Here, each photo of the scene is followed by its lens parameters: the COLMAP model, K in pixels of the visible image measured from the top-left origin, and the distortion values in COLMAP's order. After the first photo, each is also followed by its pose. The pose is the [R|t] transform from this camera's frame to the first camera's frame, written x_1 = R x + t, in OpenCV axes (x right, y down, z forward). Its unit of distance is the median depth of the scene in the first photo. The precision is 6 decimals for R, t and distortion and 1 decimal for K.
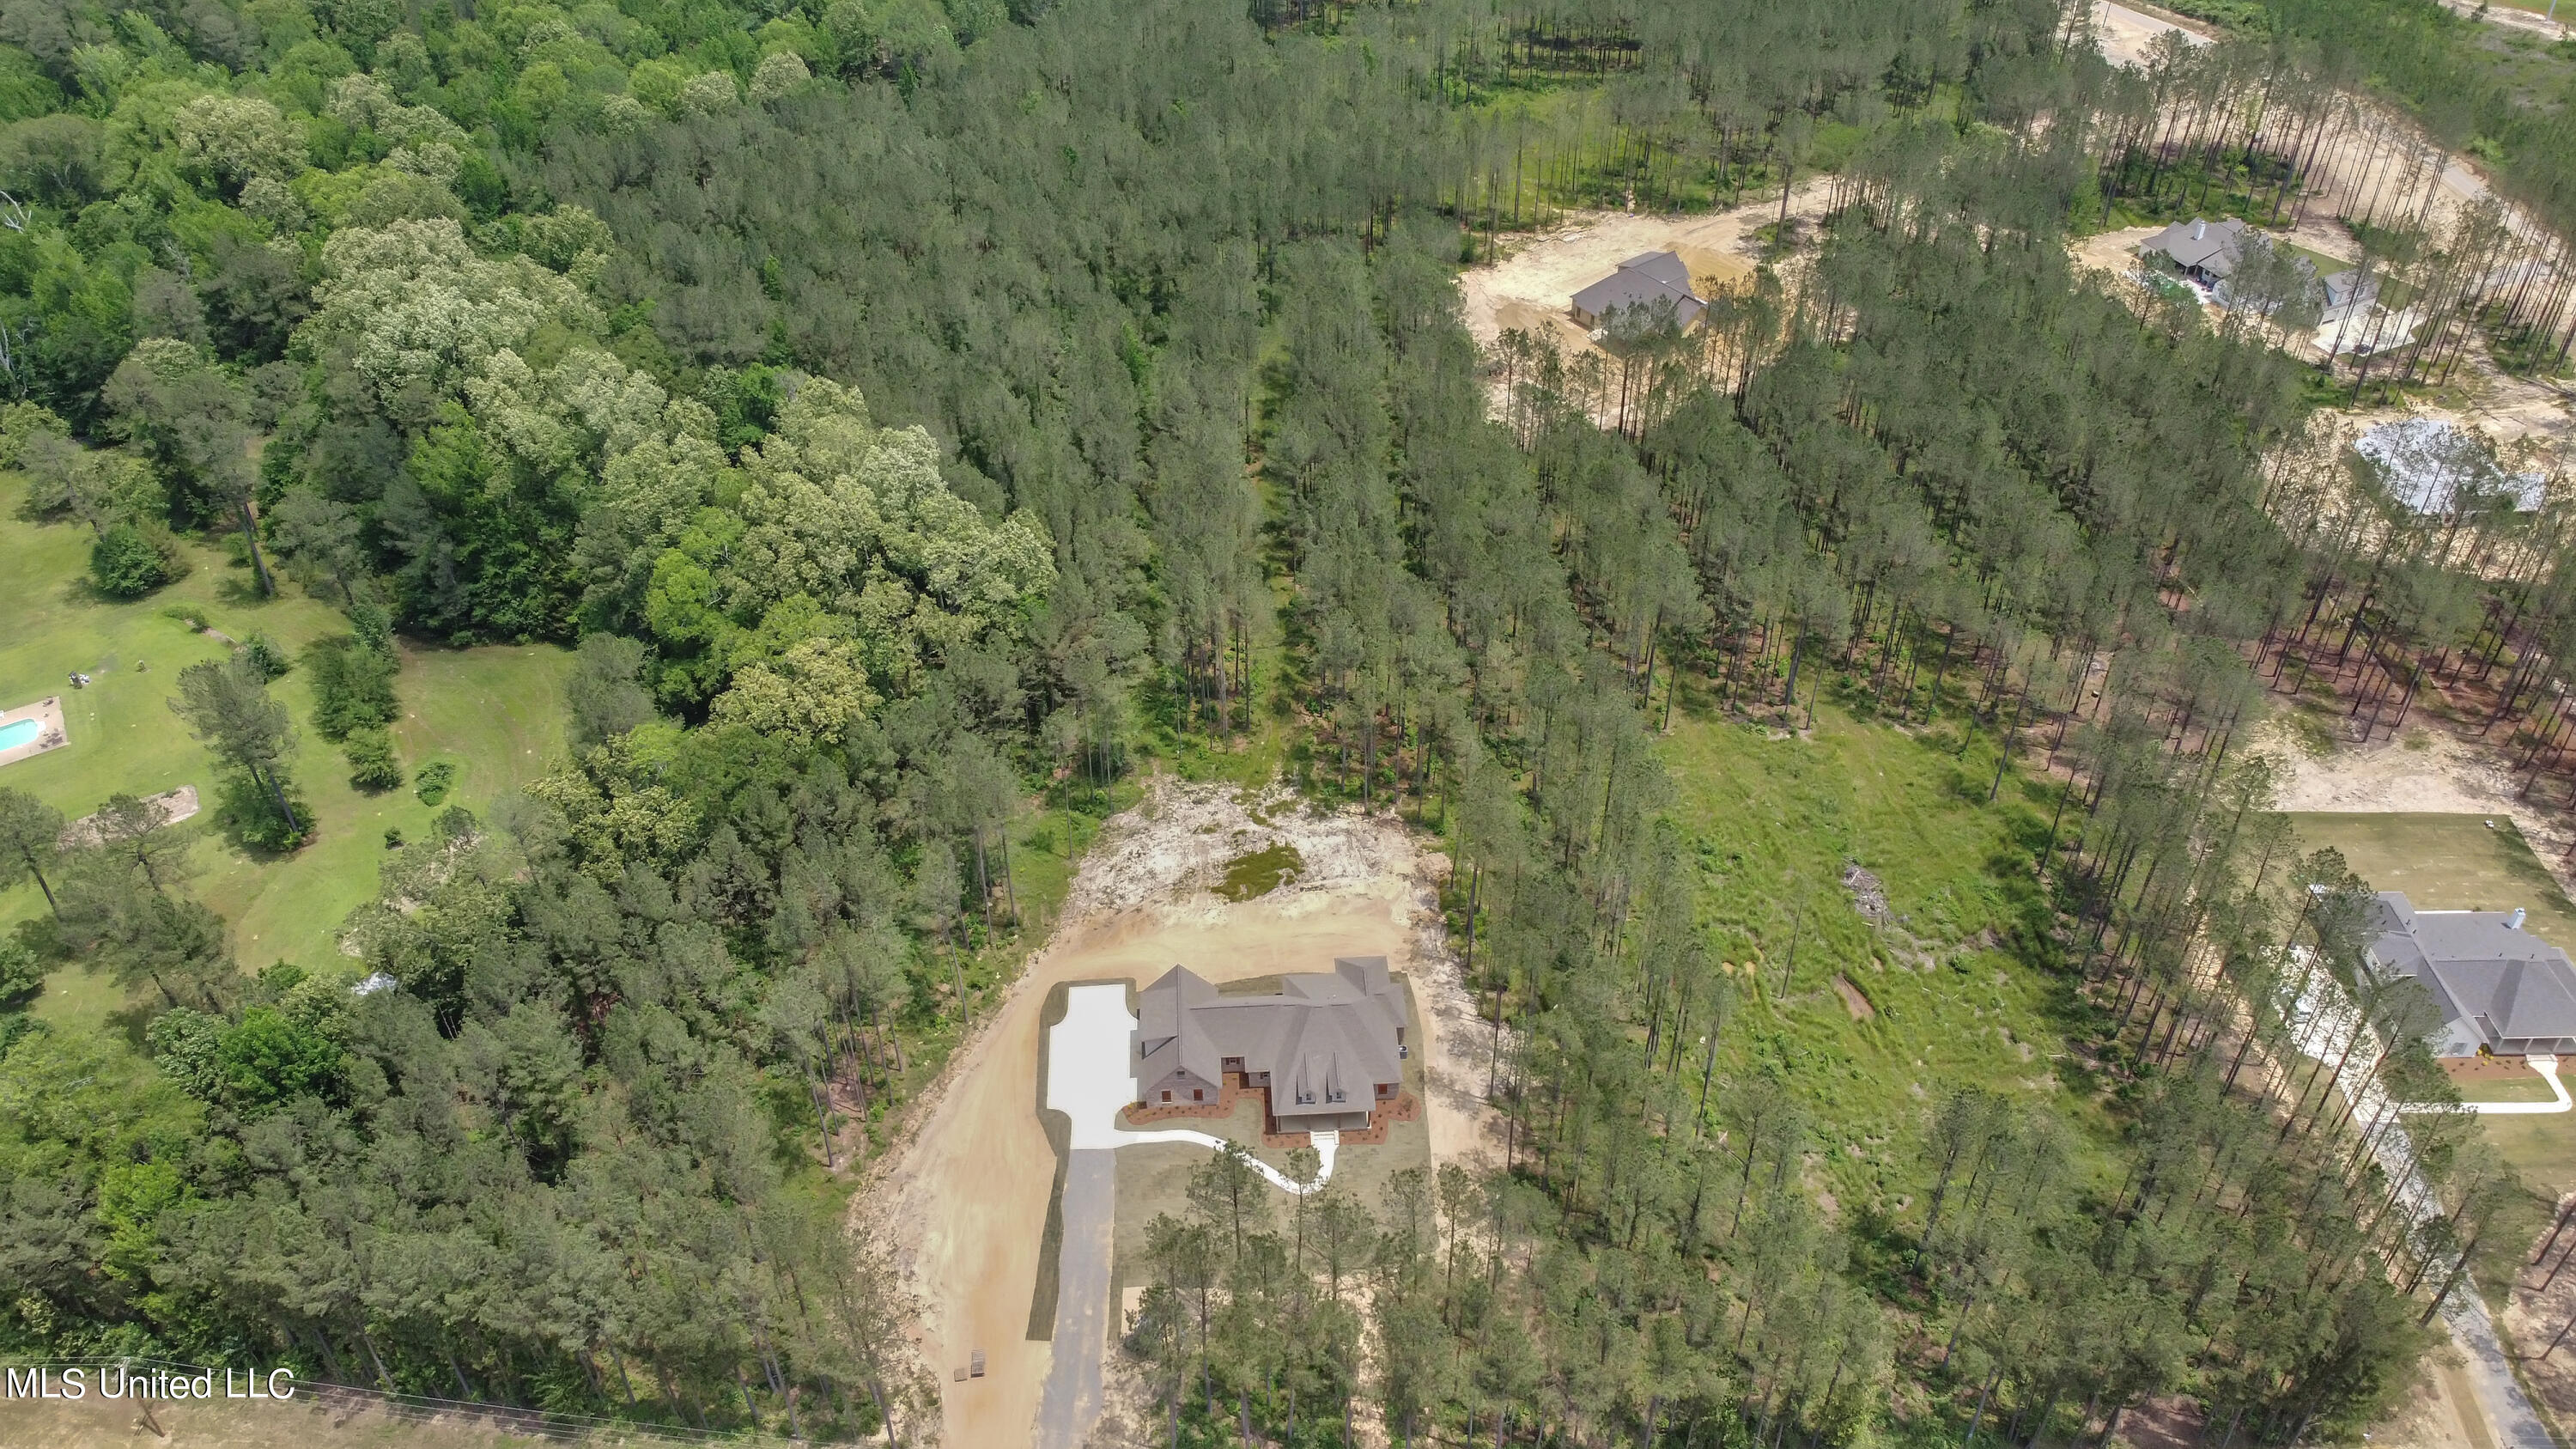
lens RADIAL K [[1947.4, 0, 1283.5], [0, 1947.4, 719.7], [0, 0, 1]] dist [-0.000453, -0.005746]
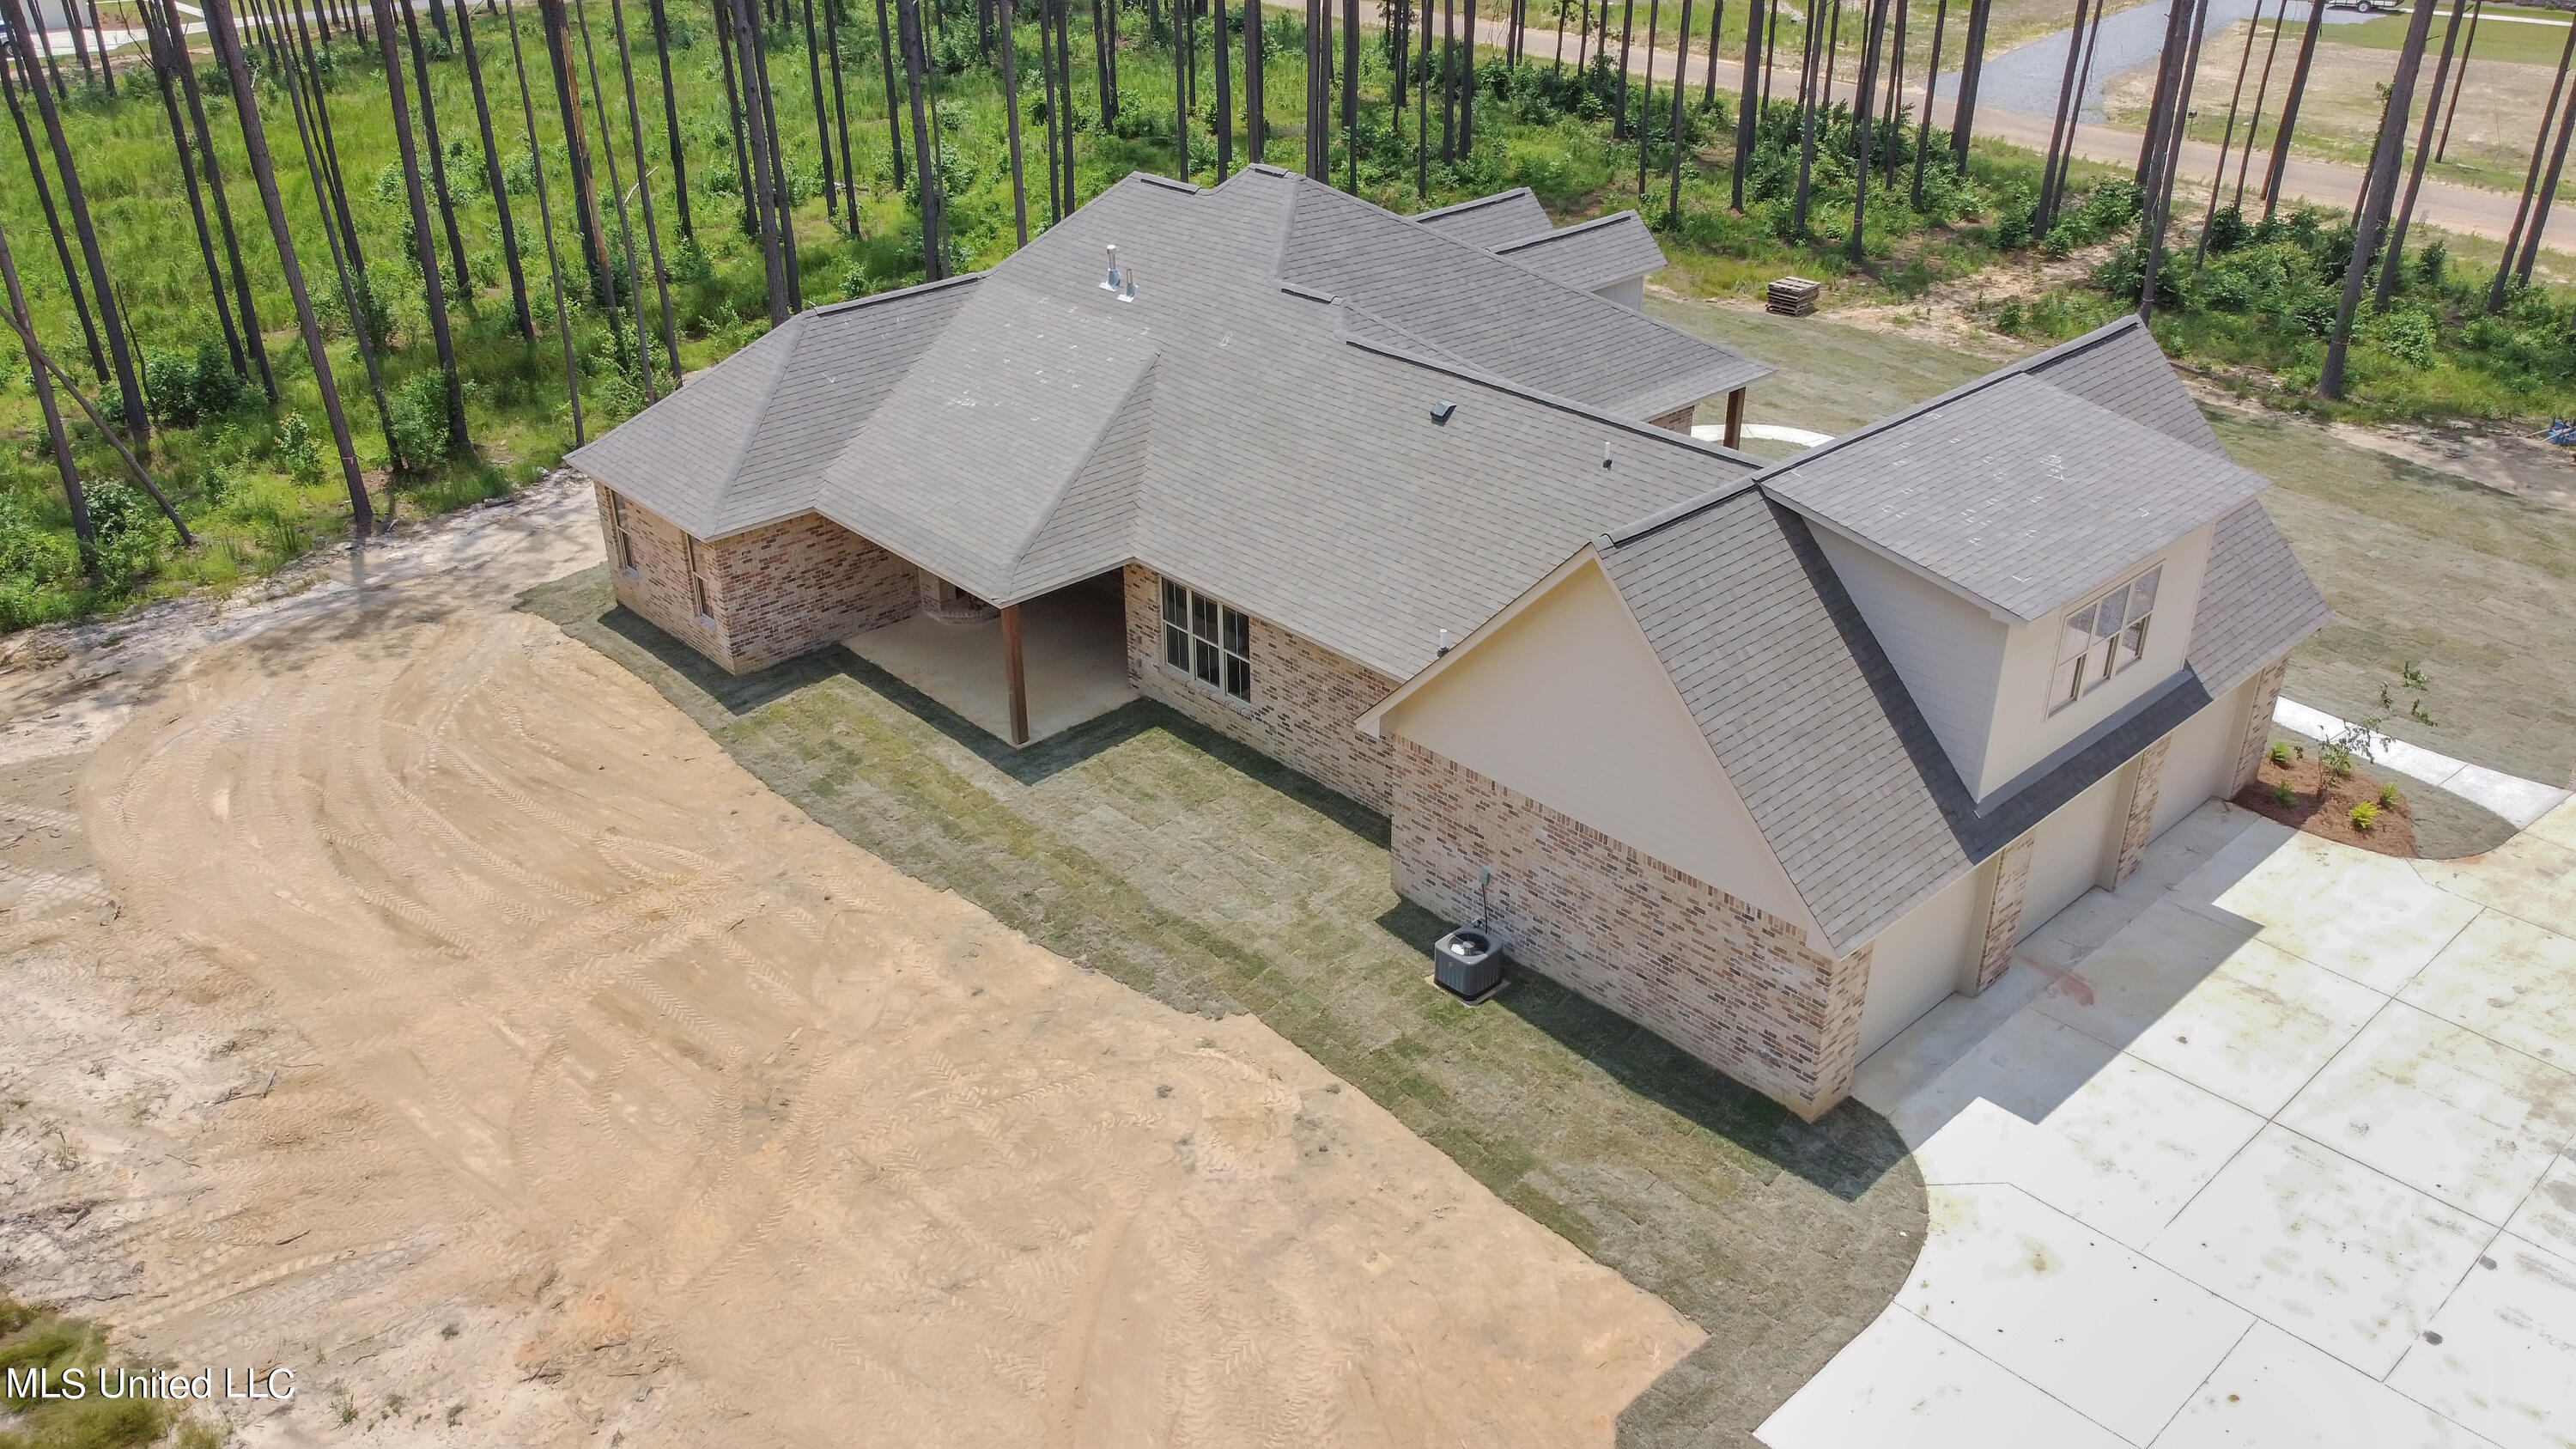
lens RADIAL K [[1947.4, 0, 1274.9], [0, 1947.4, 728.6], [0, 0, 1]] dist [-0.000453, -0.005746]
pose [[-0.629239, -0.356828, 0.690458, -0.120303], [0.513636, 0.475808, 0.713992, 0.037883], [-0.583297, 0.803916, -0.116117, 0.991481]]
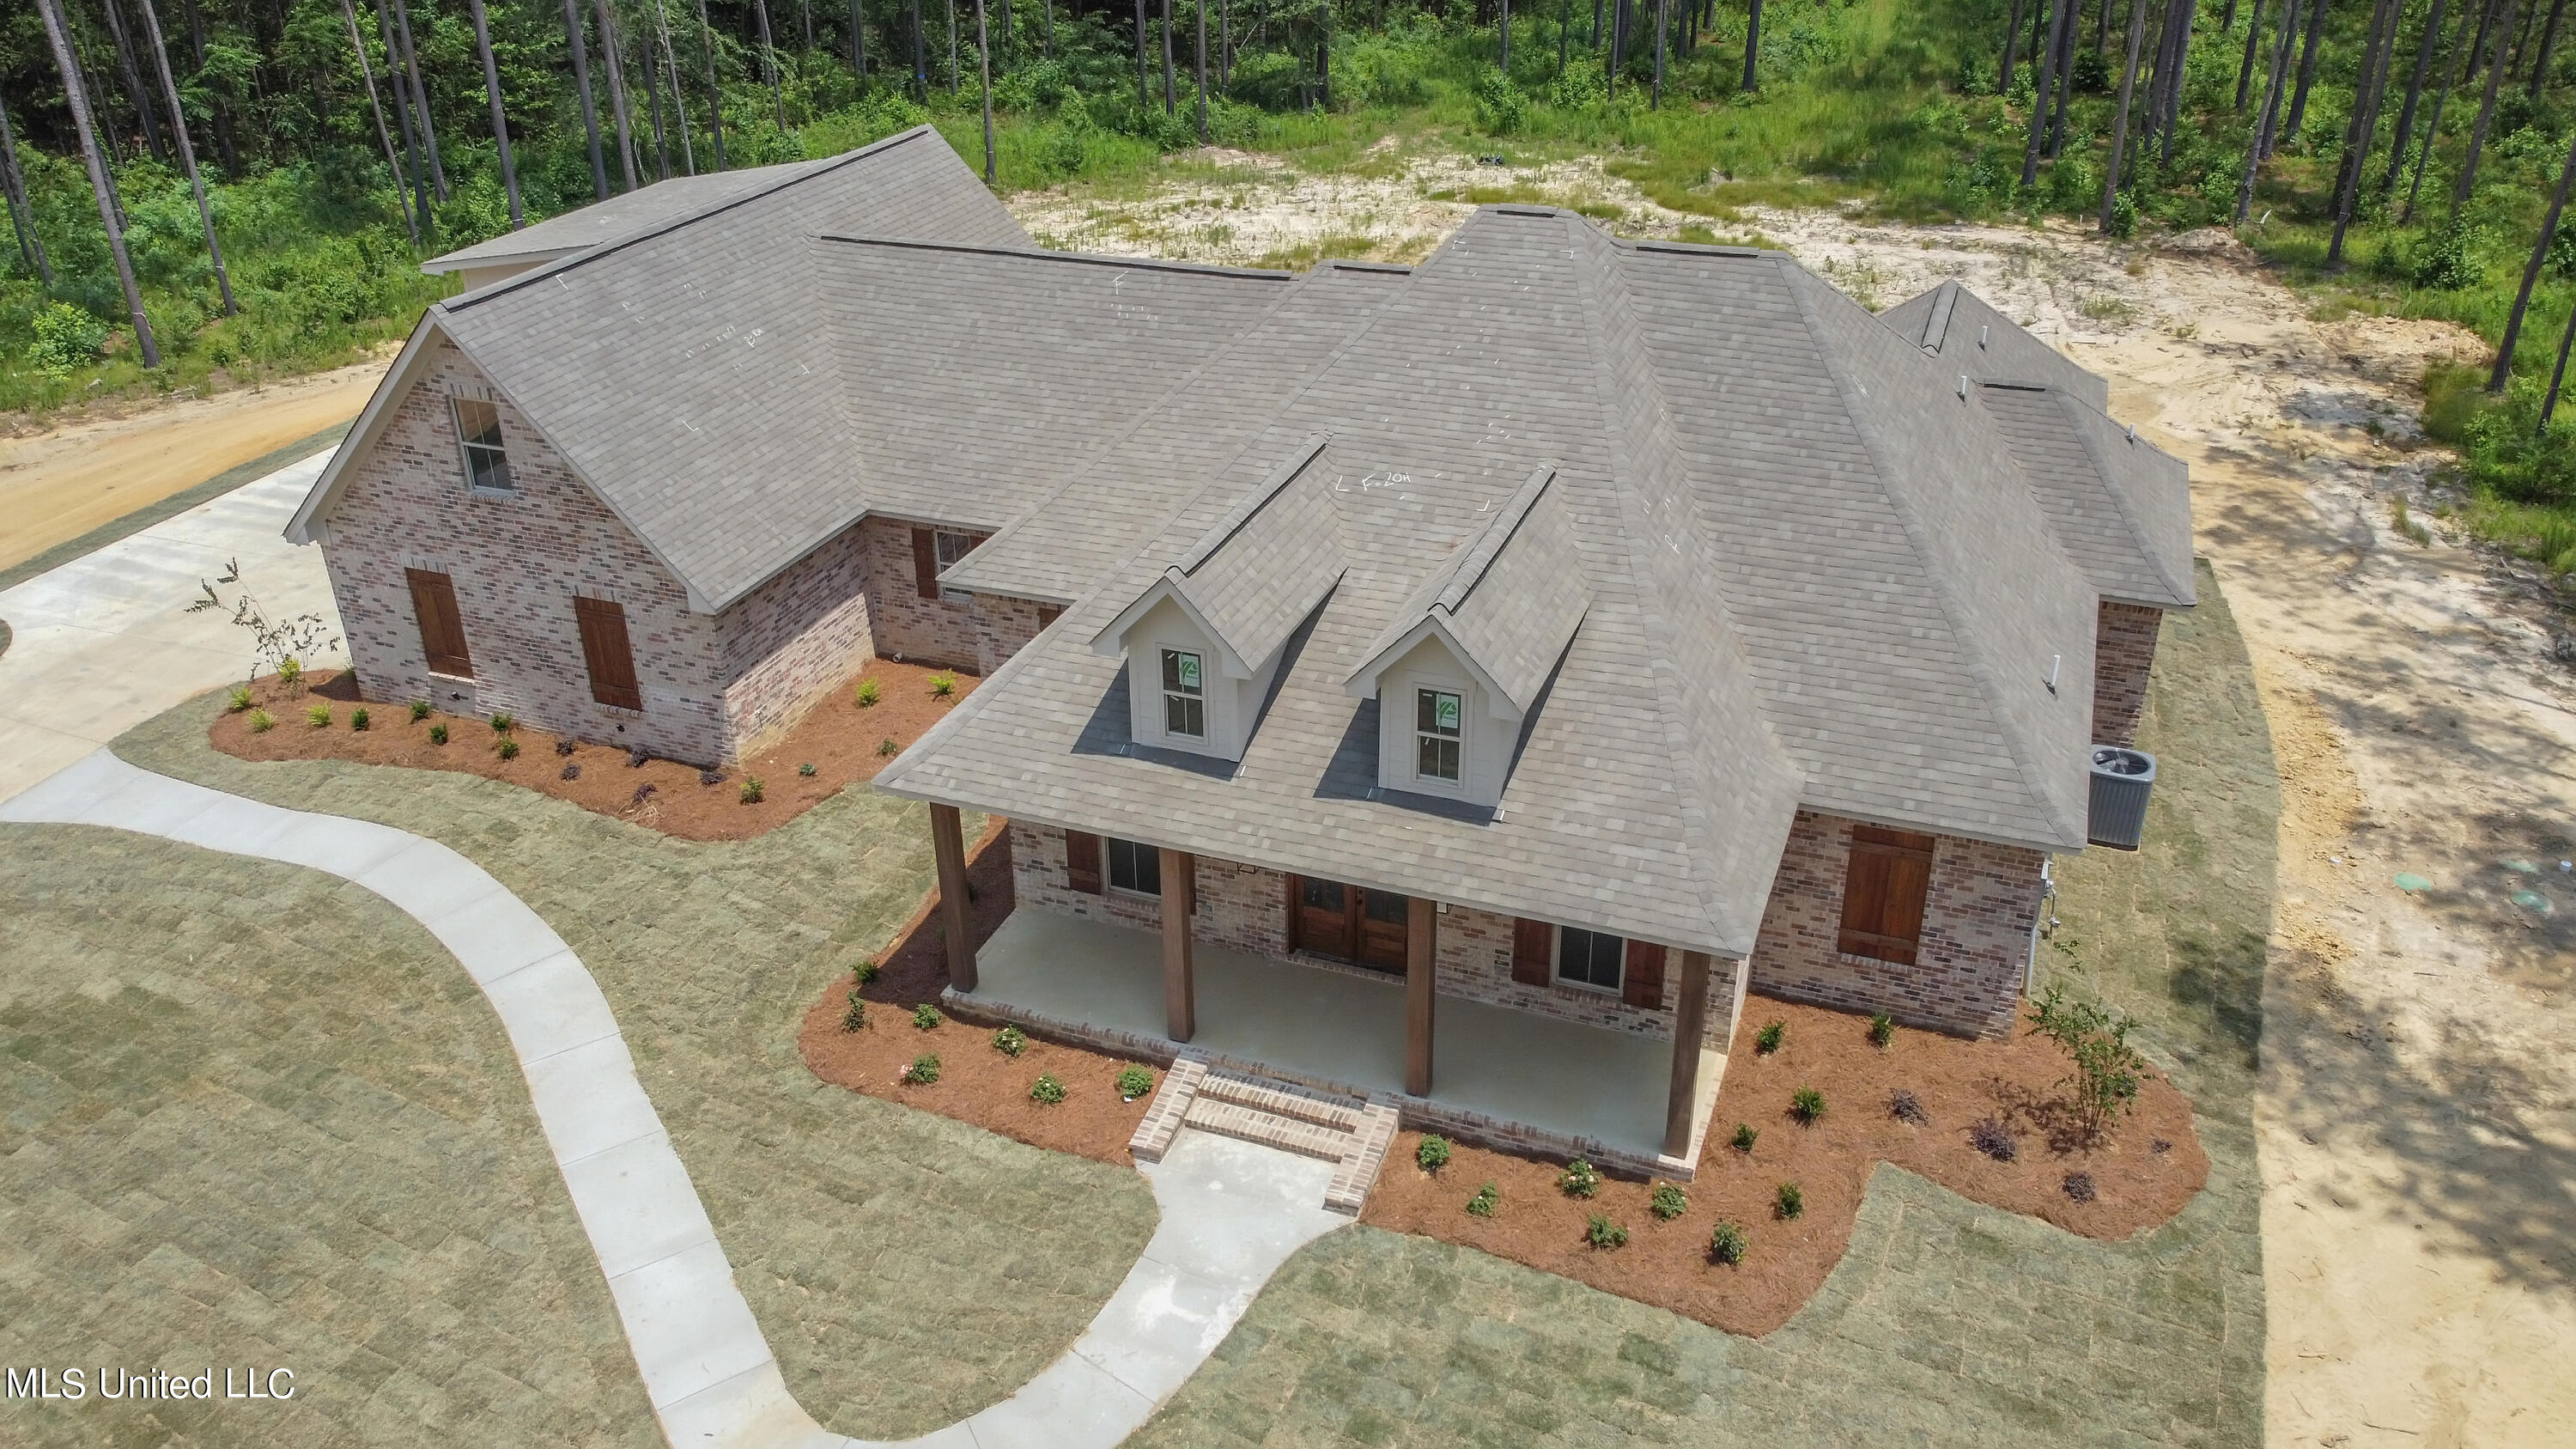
lens RADIAL K [[1947.4, 0, 1293.7], [0, 1947.4, 722.5], [0, 0, 1]] dist [-0.000453, -0.005746]
pose [[0.910819, 0.189168, -0.366912, 0.056443], [-0.257377, 0.955146, -0.146467, 0.190912], [0.322747, 0.227840, 0.918653, 0.817357]]
